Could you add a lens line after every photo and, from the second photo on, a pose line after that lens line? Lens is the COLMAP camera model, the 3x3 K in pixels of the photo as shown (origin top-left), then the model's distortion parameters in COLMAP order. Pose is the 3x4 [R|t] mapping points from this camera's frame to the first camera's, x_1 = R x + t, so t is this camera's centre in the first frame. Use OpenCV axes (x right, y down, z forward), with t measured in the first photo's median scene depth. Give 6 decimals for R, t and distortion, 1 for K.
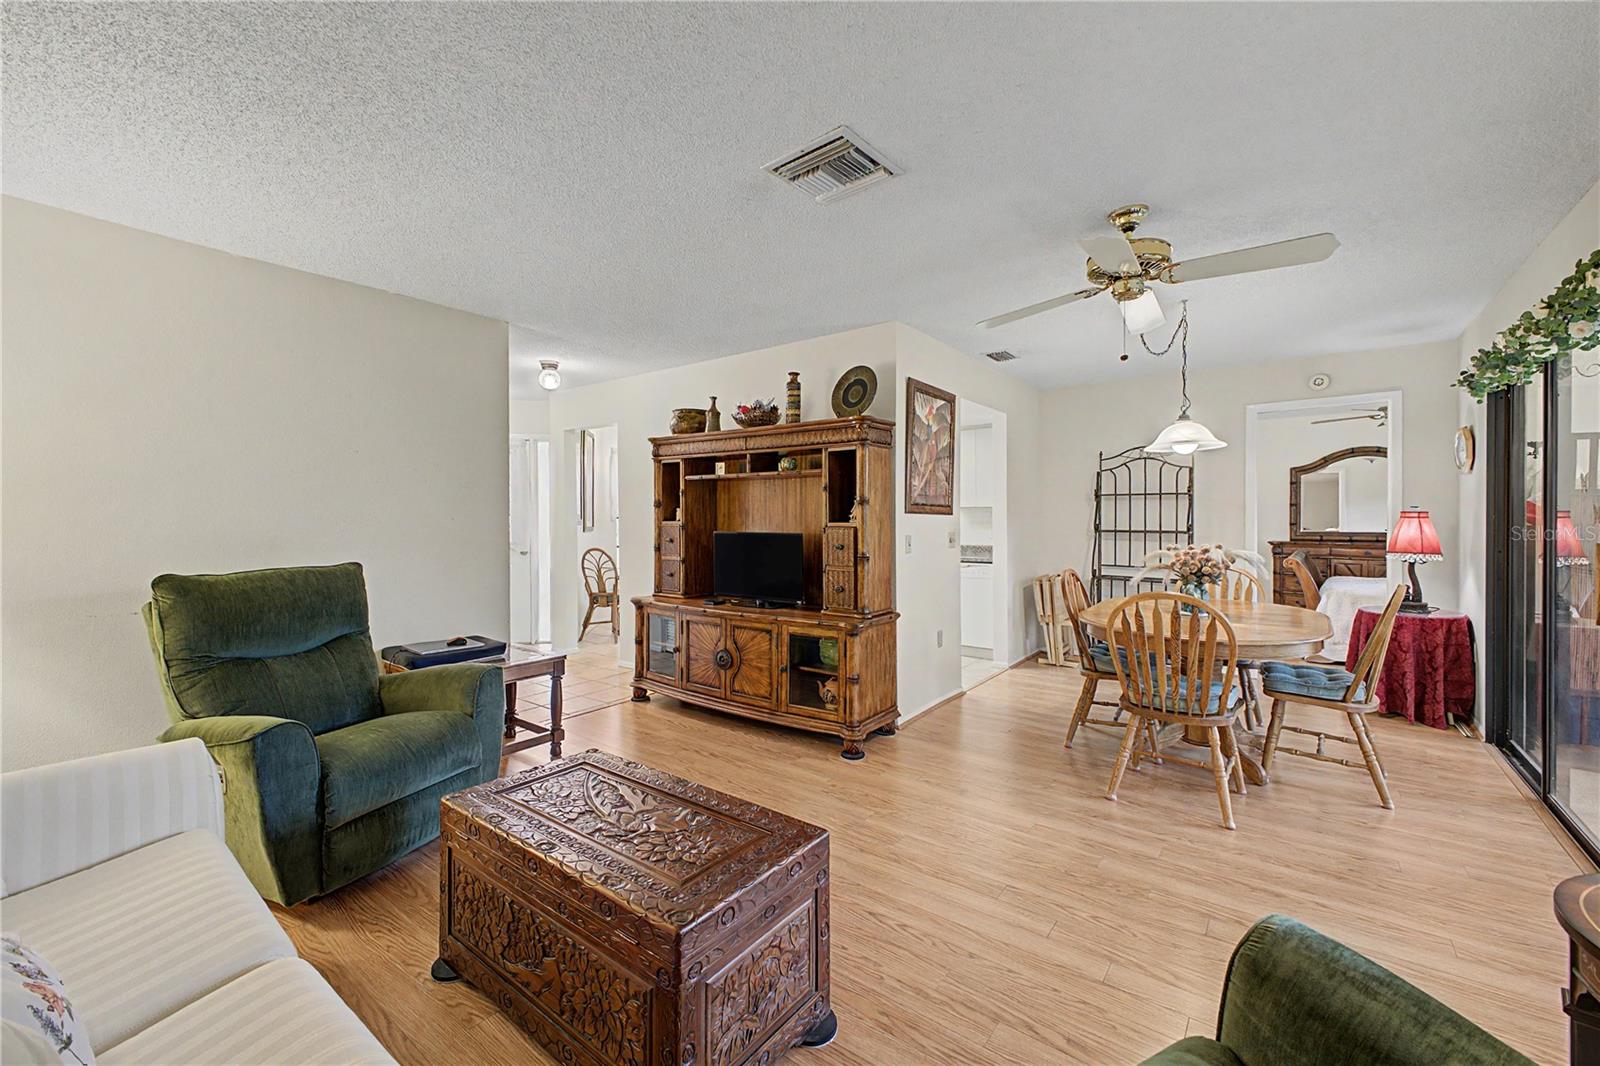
lens RADIAL K [[659.5, 0, 789.1], [0, 659.5, 521.9], [0, 0, 1]] dist [0.011278, -0.001871]
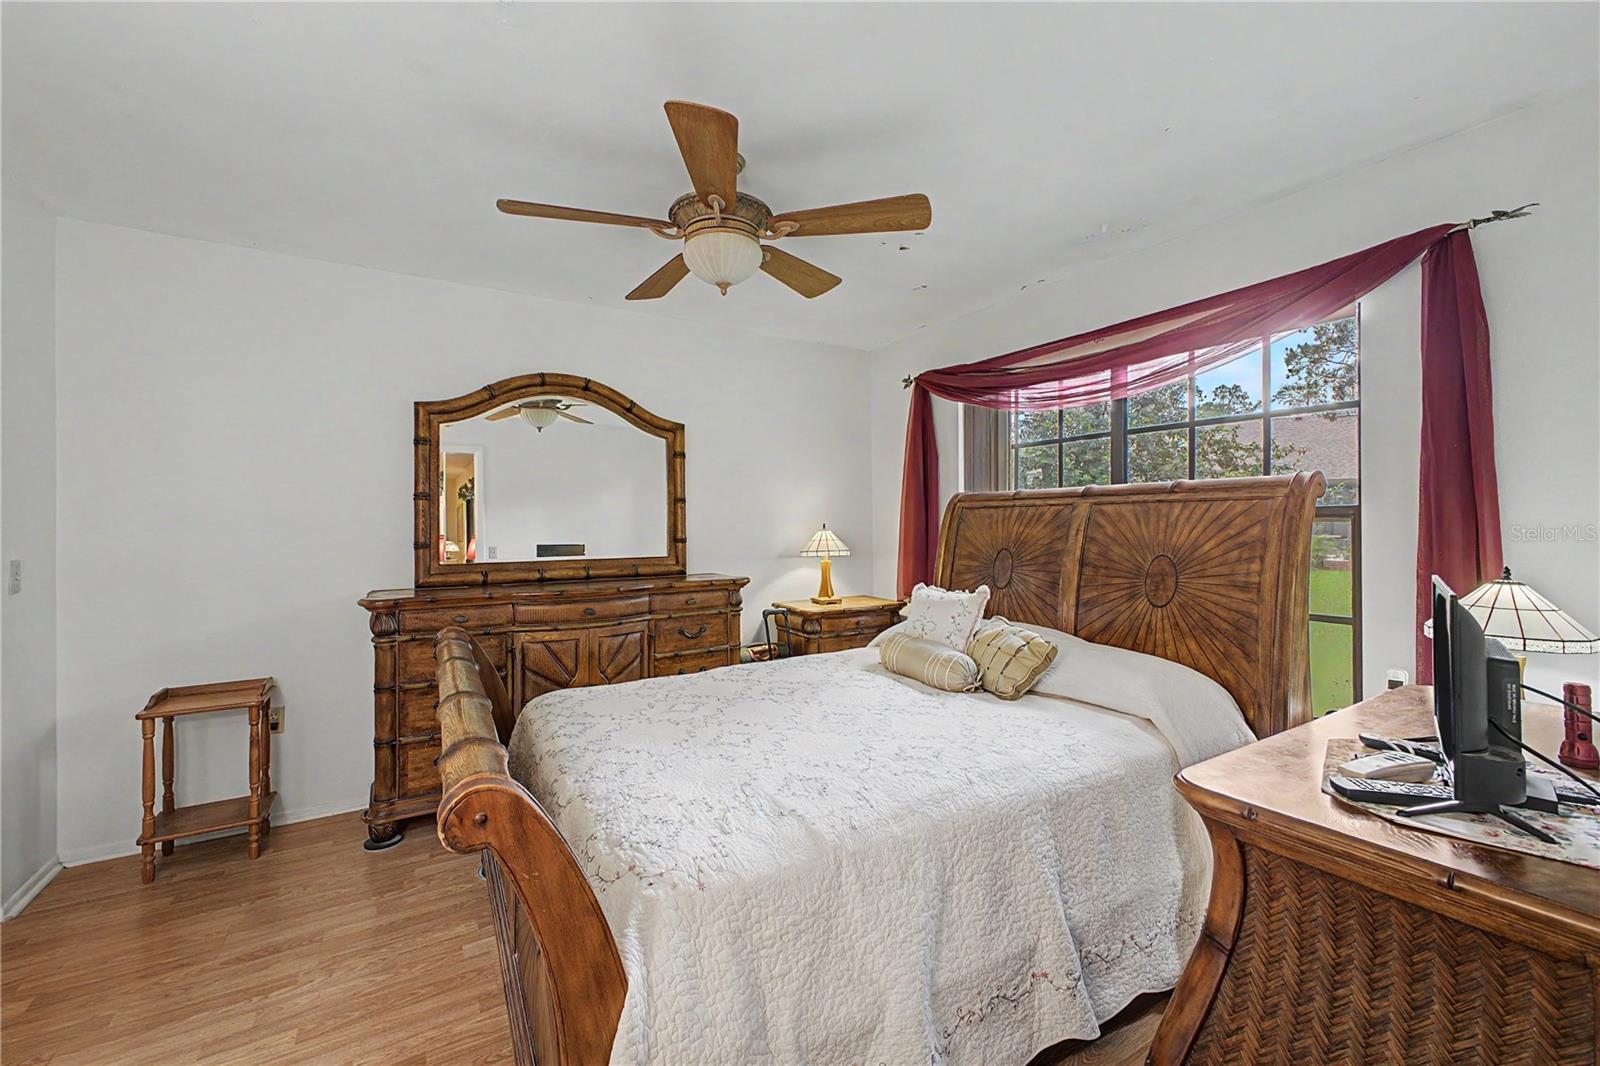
lens RADIAL K [[659.5, 0, 794.4], [0, 659.5, 527.1], [0, 0, 1]] dist [0.011278, -0.001871]
pose [[0.367914, -0.000922, 0.929859, 0.489977], [0.009855, 0.999947, -0.002908, -0.004276], [-0.929808, 0.010234, 0.367904, 0.669023]]
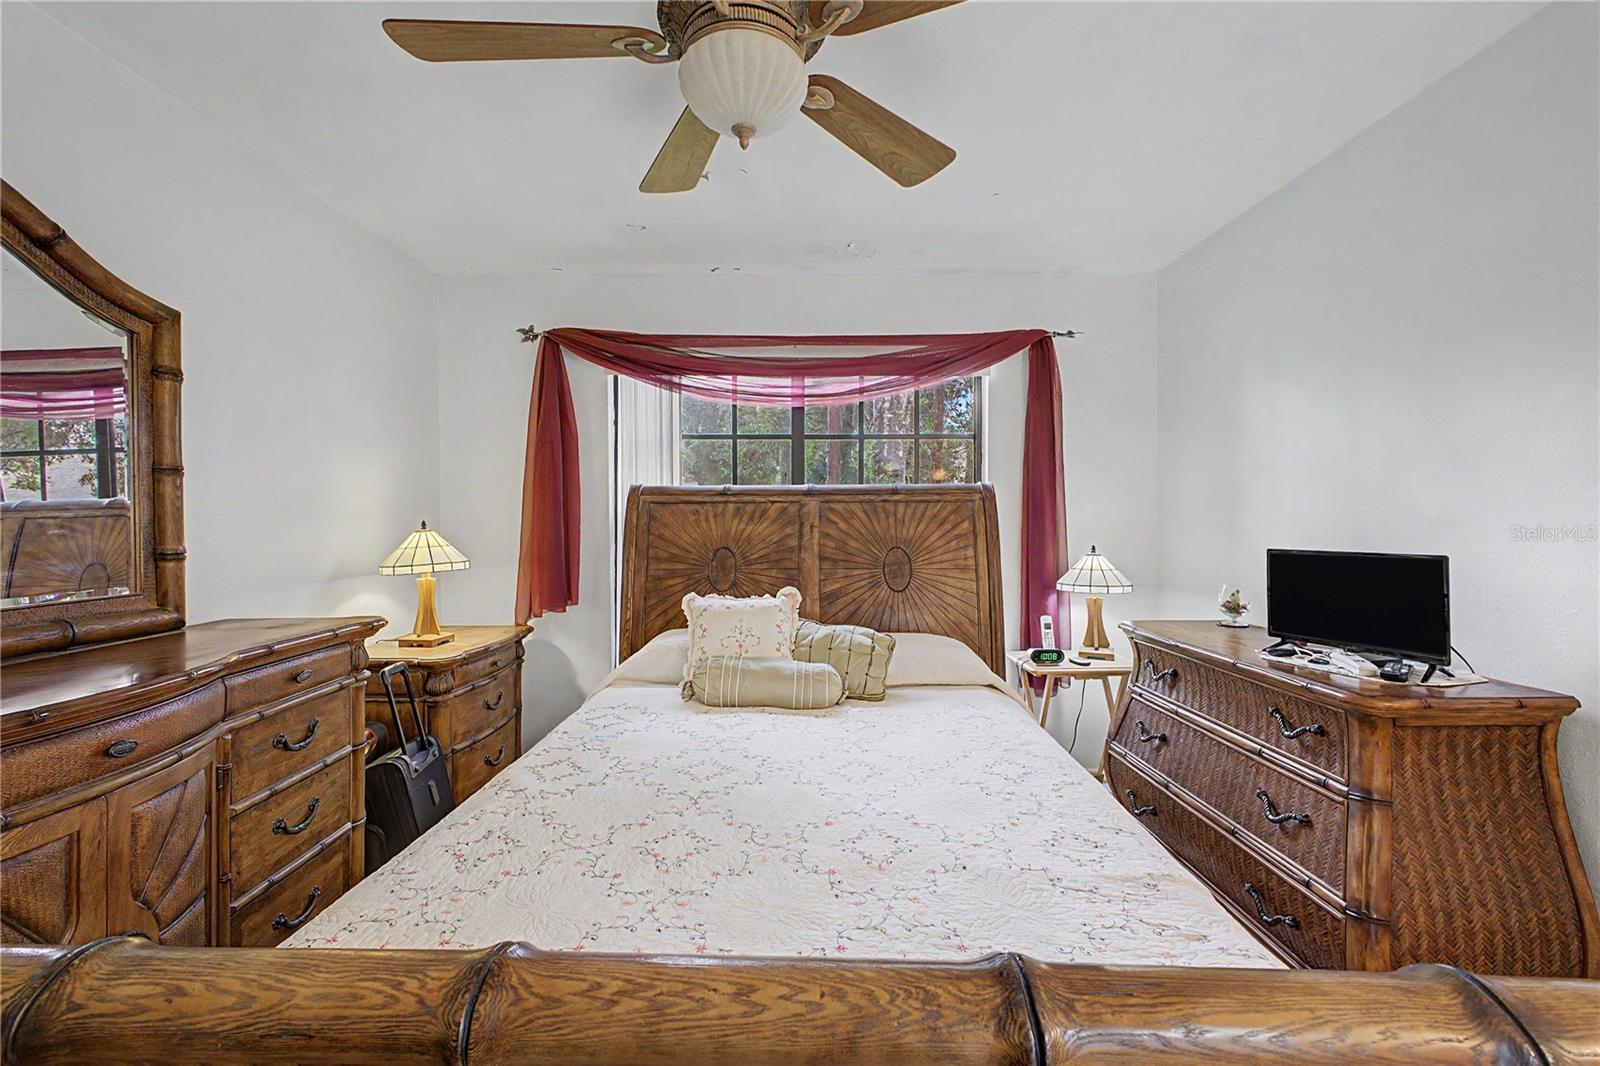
lens RADIAL K [[659.5, 0, 794.0], [0, 659.5, 523.0], [0, 0, 1]] dist [0.011278, -0.001871]
pose [[-0.613116, 0.007120, 0.789961, 0.591301], [0.015958, 0.999867, 0.003374, -0.005567], [-0.789832, 0.014675, -0.613148, 0.886525]]
